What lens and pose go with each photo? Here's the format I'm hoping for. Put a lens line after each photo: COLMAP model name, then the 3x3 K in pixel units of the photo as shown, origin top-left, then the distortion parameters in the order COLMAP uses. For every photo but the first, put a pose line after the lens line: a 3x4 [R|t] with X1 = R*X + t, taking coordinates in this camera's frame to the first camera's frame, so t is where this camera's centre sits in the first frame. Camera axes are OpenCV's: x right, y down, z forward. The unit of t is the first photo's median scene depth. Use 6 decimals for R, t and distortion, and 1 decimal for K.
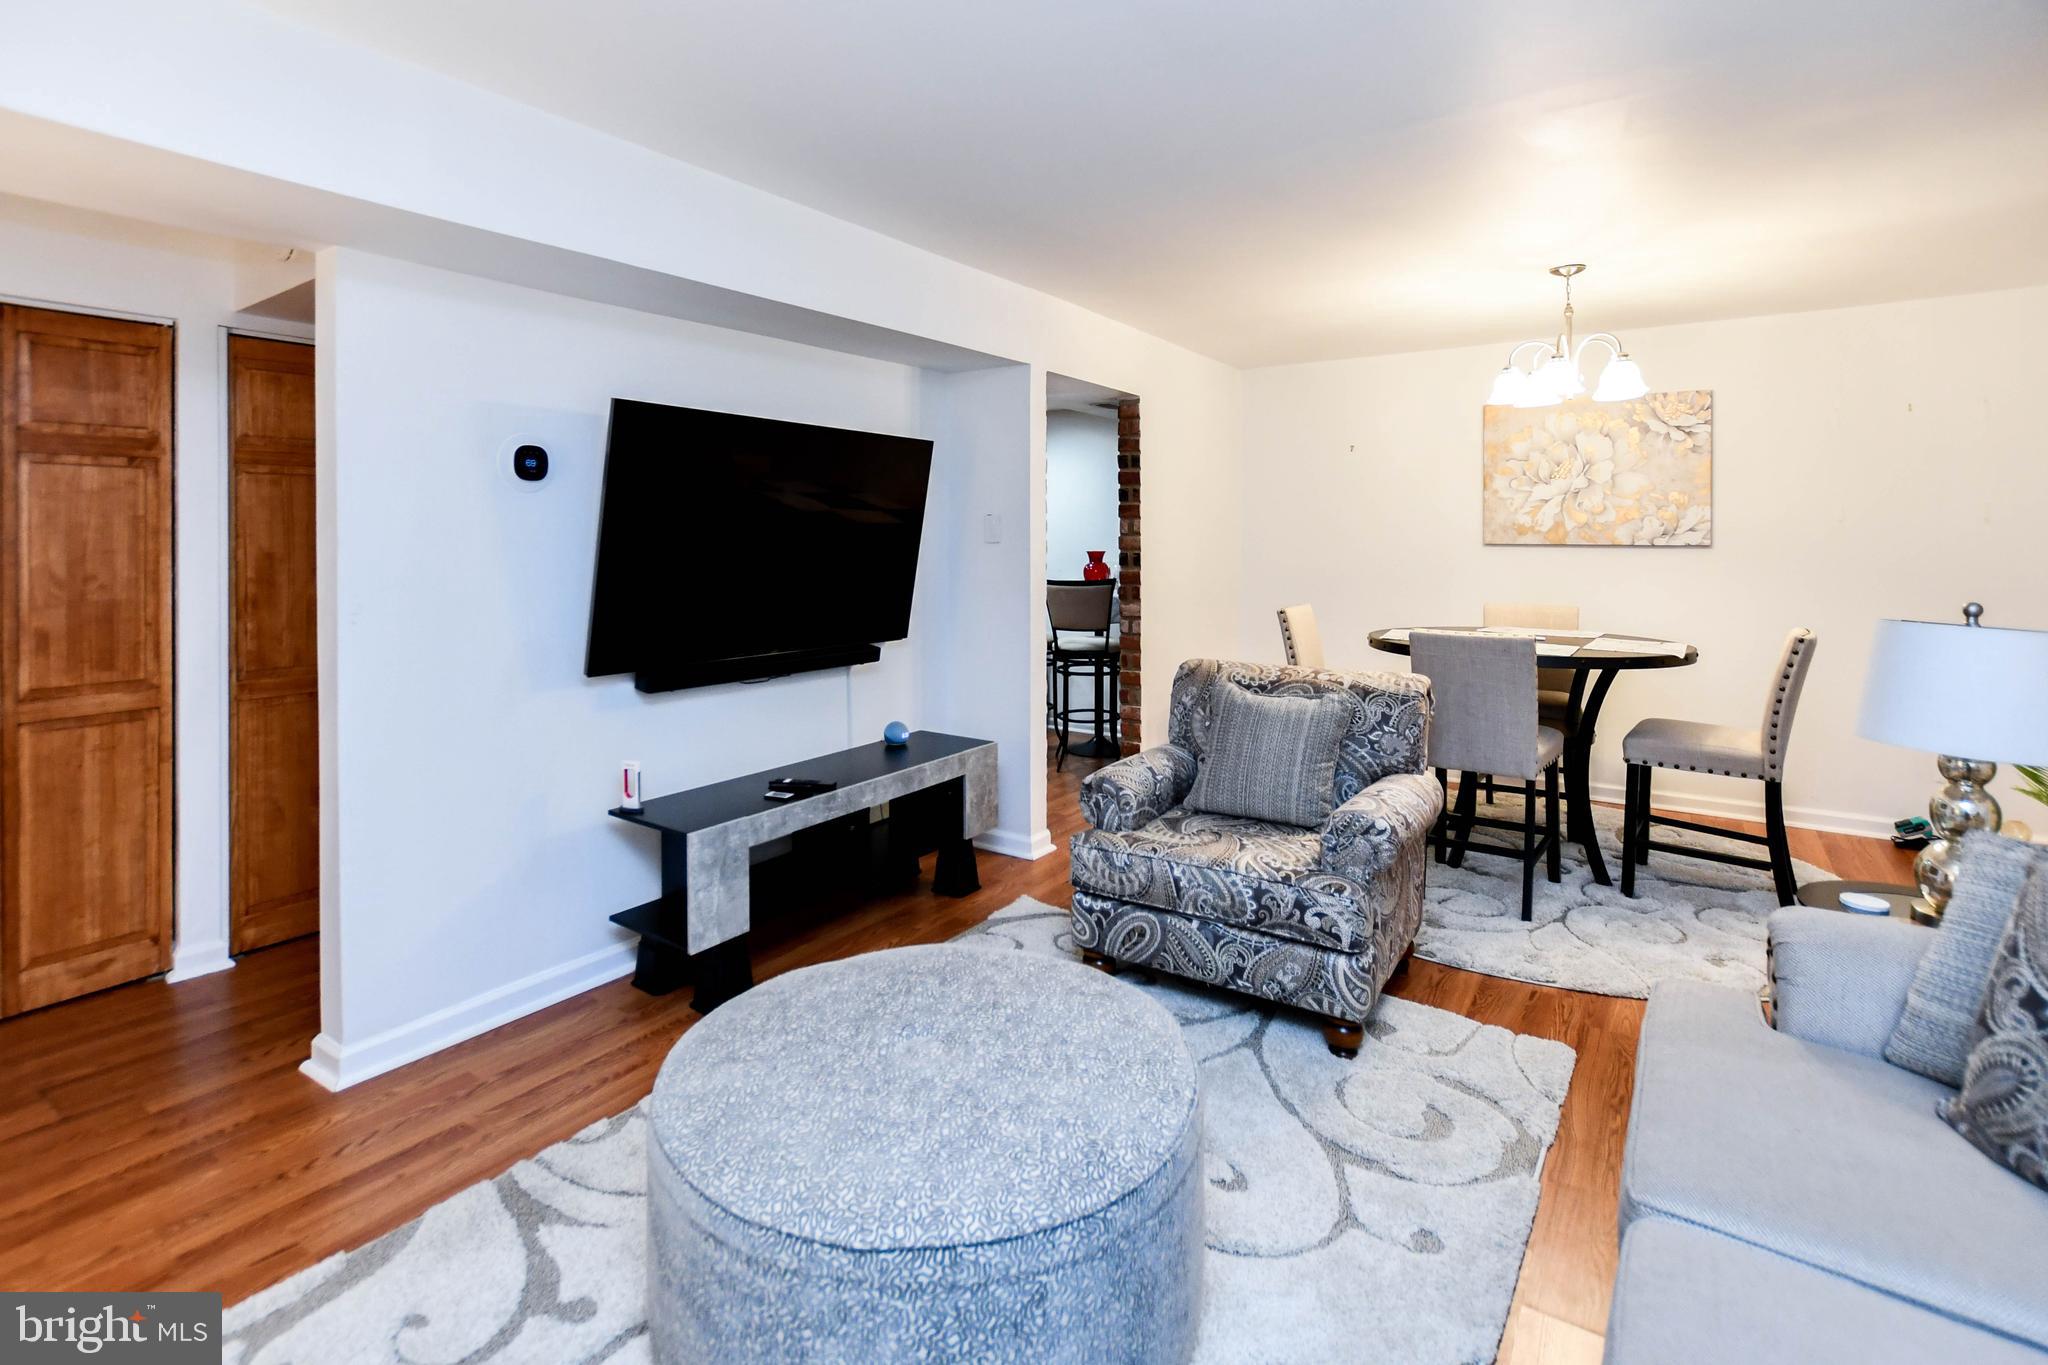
lens RADIAL K [[974.6, 0, 1002.4], [0, 974.6, 545.2], [0, 0, 1]] dist [-0.007625, 0.000403]
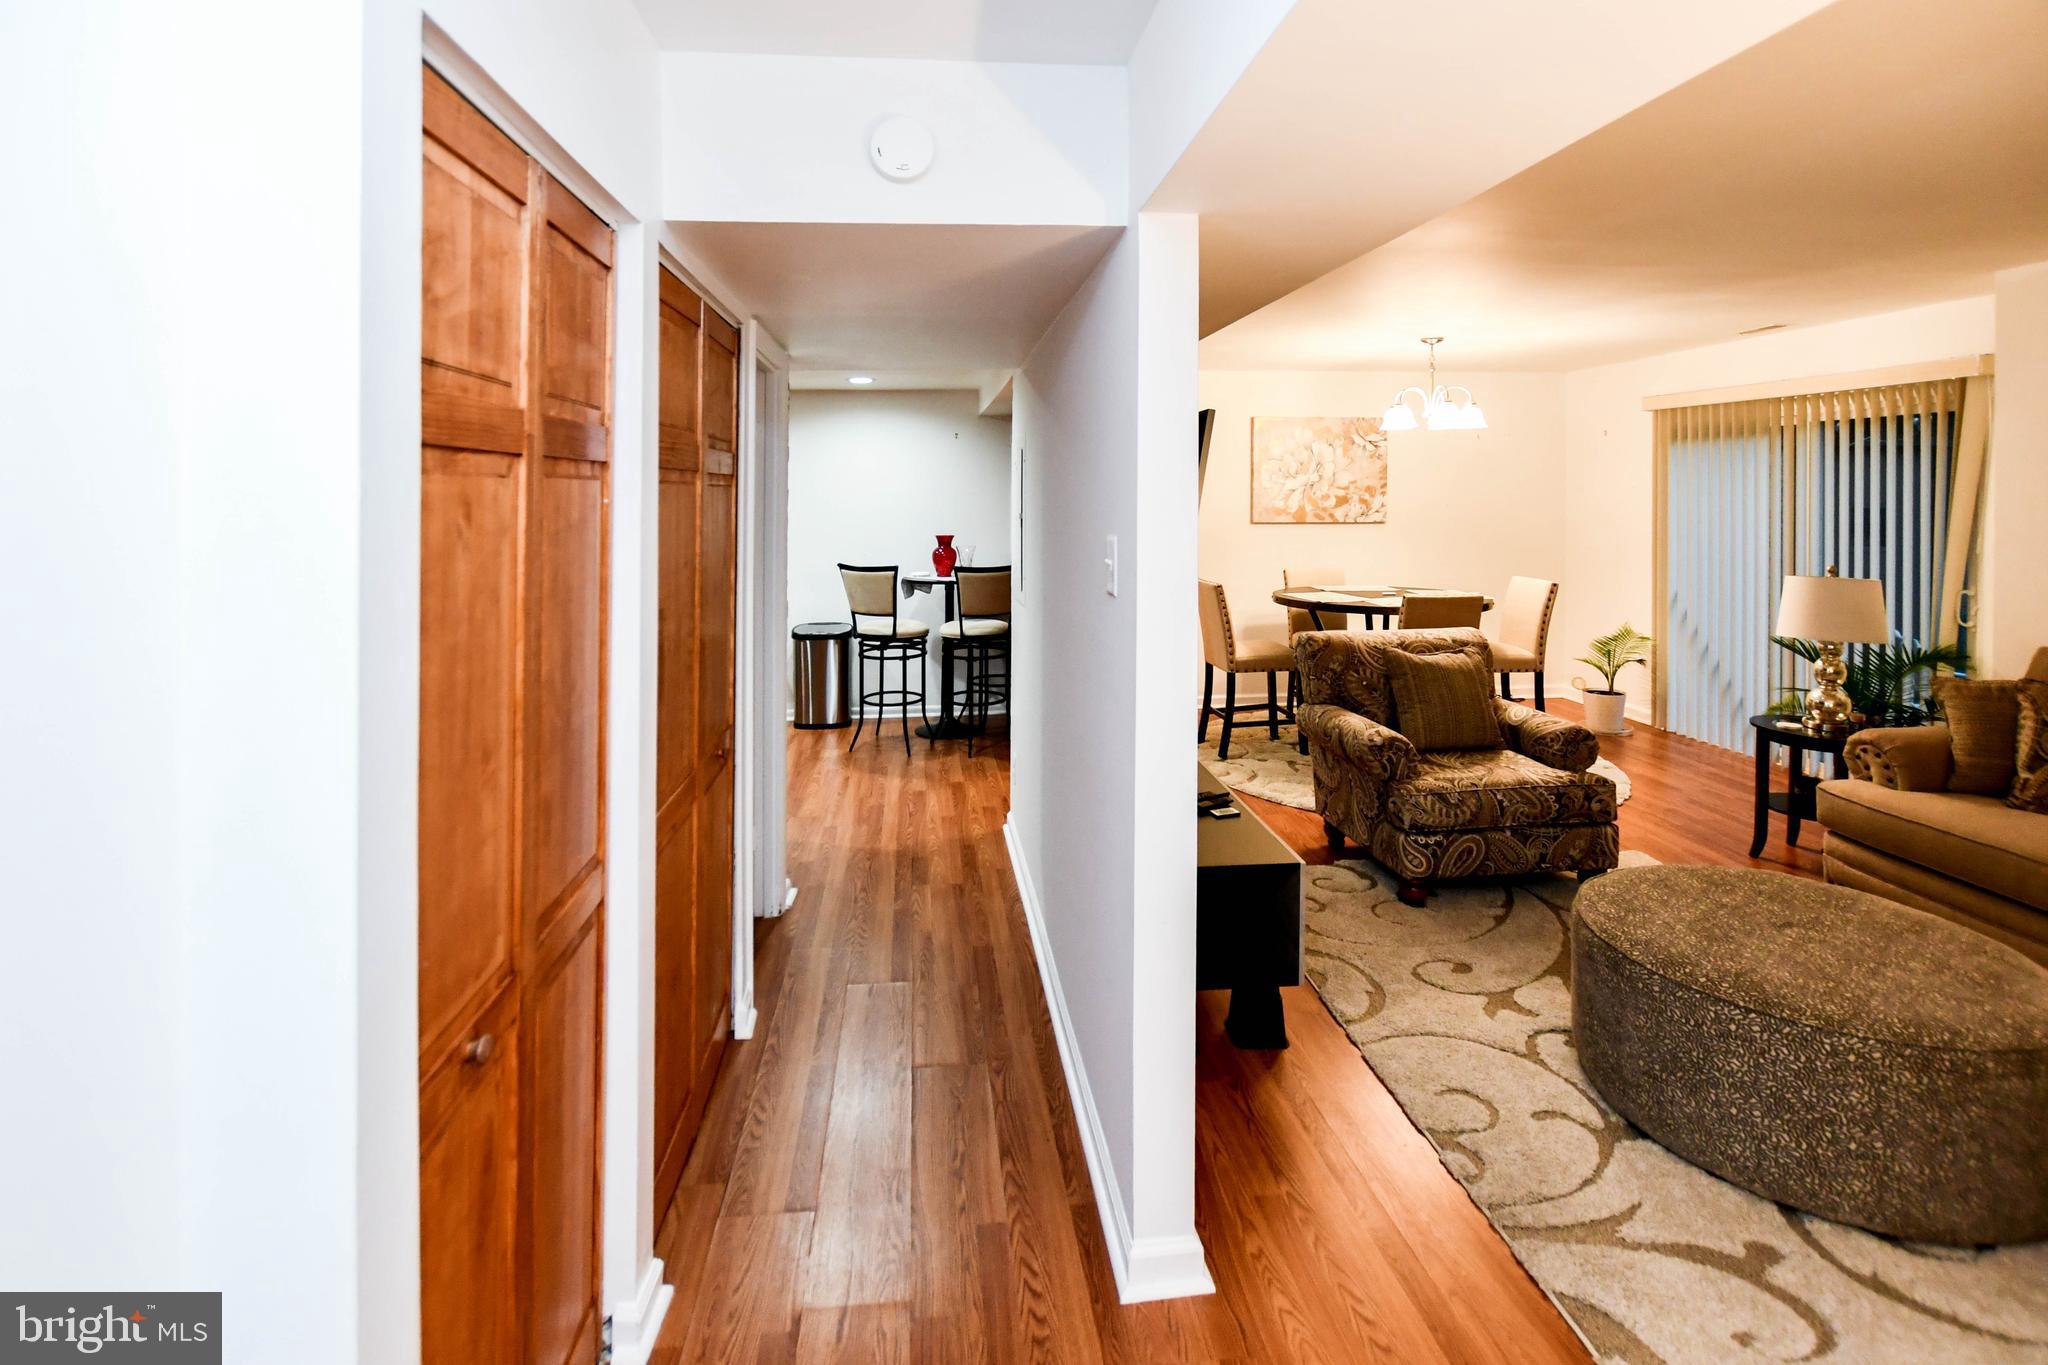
lens RADIAL K [[952.9, 0, 1017.6], [0, 952.9, 495.9], [0, 0, 1]] dist [-0.000423, -0.009015]
pose [[0.755536, -0.005792, 0.655082, -1.125703], [0.010618, 0.999938, -0.003405, -0.069096], [-0.655021, 0.009528, 0.755550, 0.447036]]
